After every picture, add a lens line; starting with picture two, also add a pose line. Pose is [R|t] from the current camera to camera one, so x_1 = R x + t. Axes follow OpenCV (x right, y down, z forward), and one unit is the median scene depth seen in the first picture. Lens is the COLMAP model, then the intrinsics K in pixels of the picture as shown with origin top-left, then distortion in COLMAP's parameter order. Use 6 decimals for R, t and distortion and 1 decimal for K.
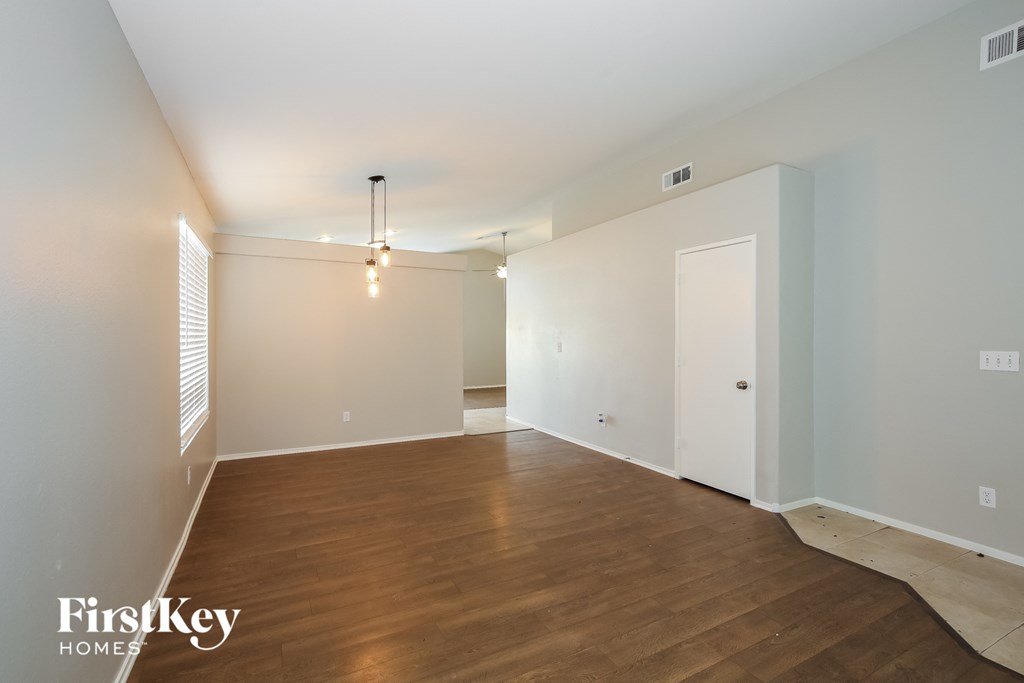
lens RADIAL K [[457.0, 0, 514.7], [0, 457.0, 339.8], [0, 0, 1]] dist [0.001540, 0.000142]
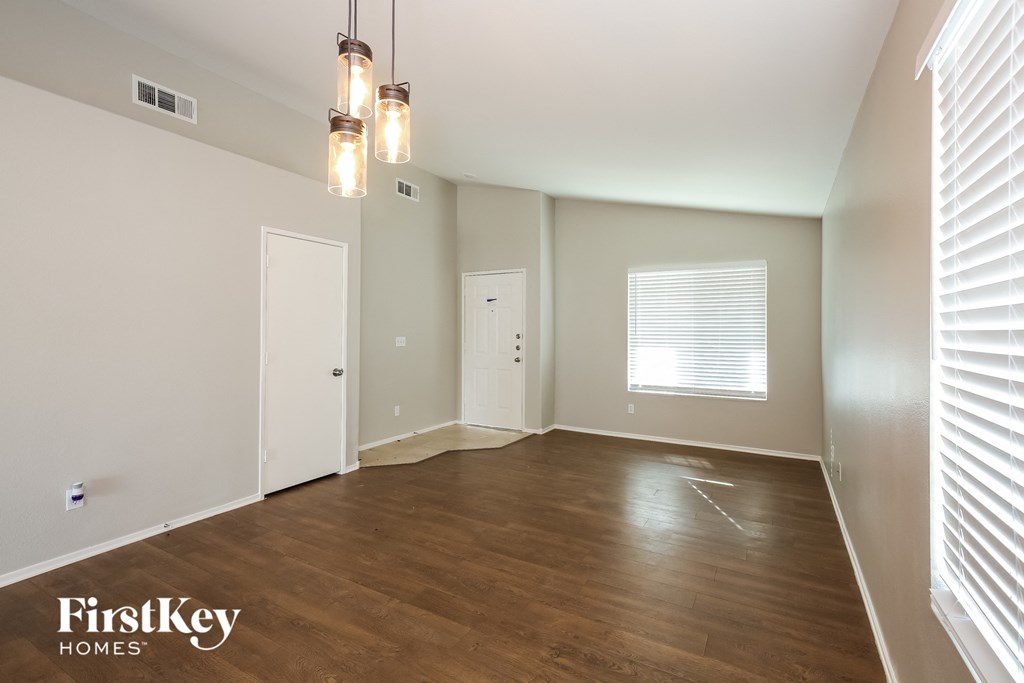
lens RADIAL K [[463.2, 0, 512.1], [0, 463.2, 327.7], [0, 0, 1]] dist [0.000353, 0.000120]
pose [[-0.526061, 0.002977, 0.850442, -0.755372], [0.002086, 0.999995, -0.002210, -0.008284], [-0.850444, 0.000612, -0.526065, 1.328088]]
